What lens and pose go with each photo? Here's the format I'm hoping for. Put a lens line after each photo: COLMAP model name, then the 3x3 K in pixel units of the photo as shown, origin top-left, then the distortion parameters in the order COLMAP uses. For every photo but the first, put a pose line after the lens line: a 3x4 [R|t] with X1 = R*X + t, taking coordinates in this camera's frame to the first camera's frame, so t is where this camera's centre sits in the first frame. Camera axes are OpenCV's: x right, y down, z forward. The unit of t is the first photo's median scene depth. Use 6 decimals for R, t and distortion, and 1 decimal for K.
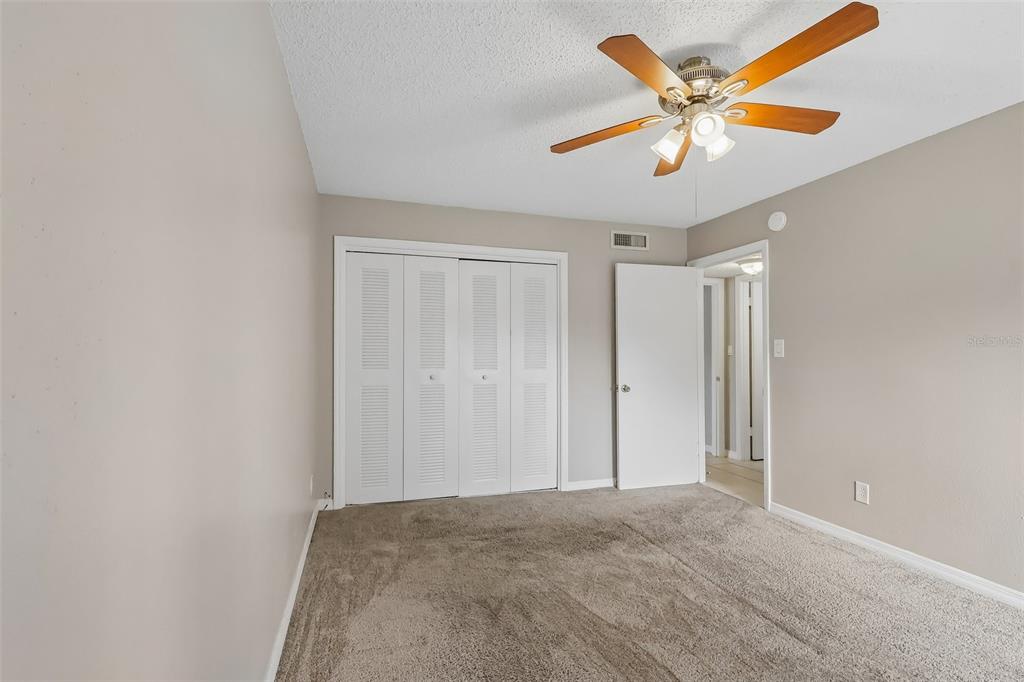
lens RADIAL K [[477.7, 0, 513.0], [0, 477.7, 340.0], [0, 0, 1]] dist [-0.004706, 0.001865]
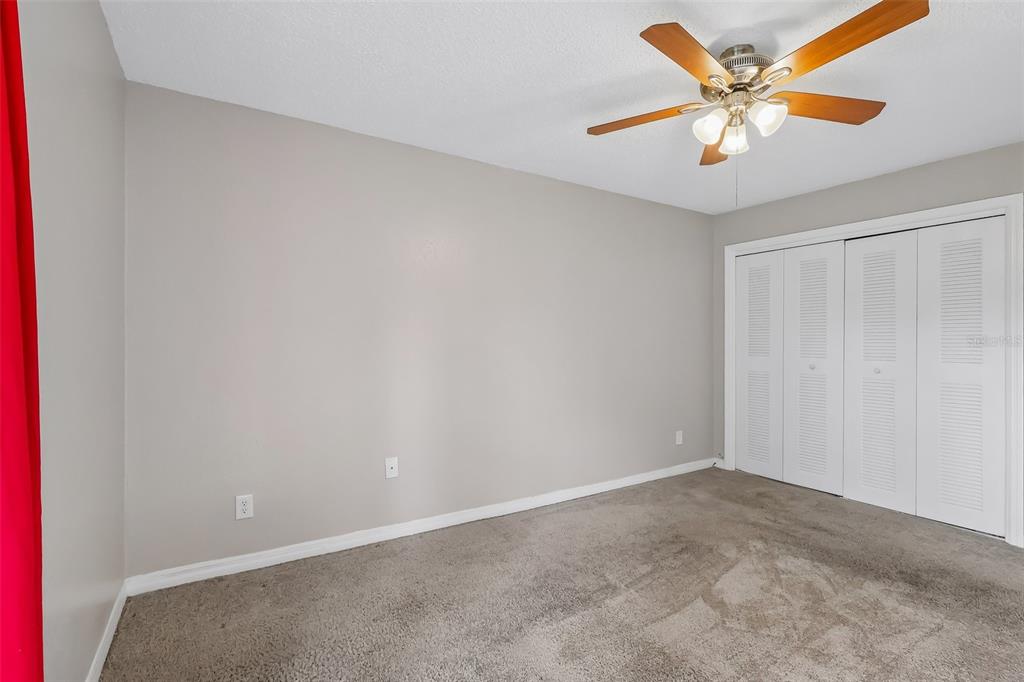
lens RADIAL K [[477.7, 0, 513.4], [0, 477.7, 345.4], [0, 0, 1]] dist [-0.004706, 0.001865]
pose [[0.245302, 0.003359, -0.969441, 0.677196], [0.023812, 0.999671, 0.009489, 0.009637], [0.969154, -0.025412, 0.245141, 0.171294]]
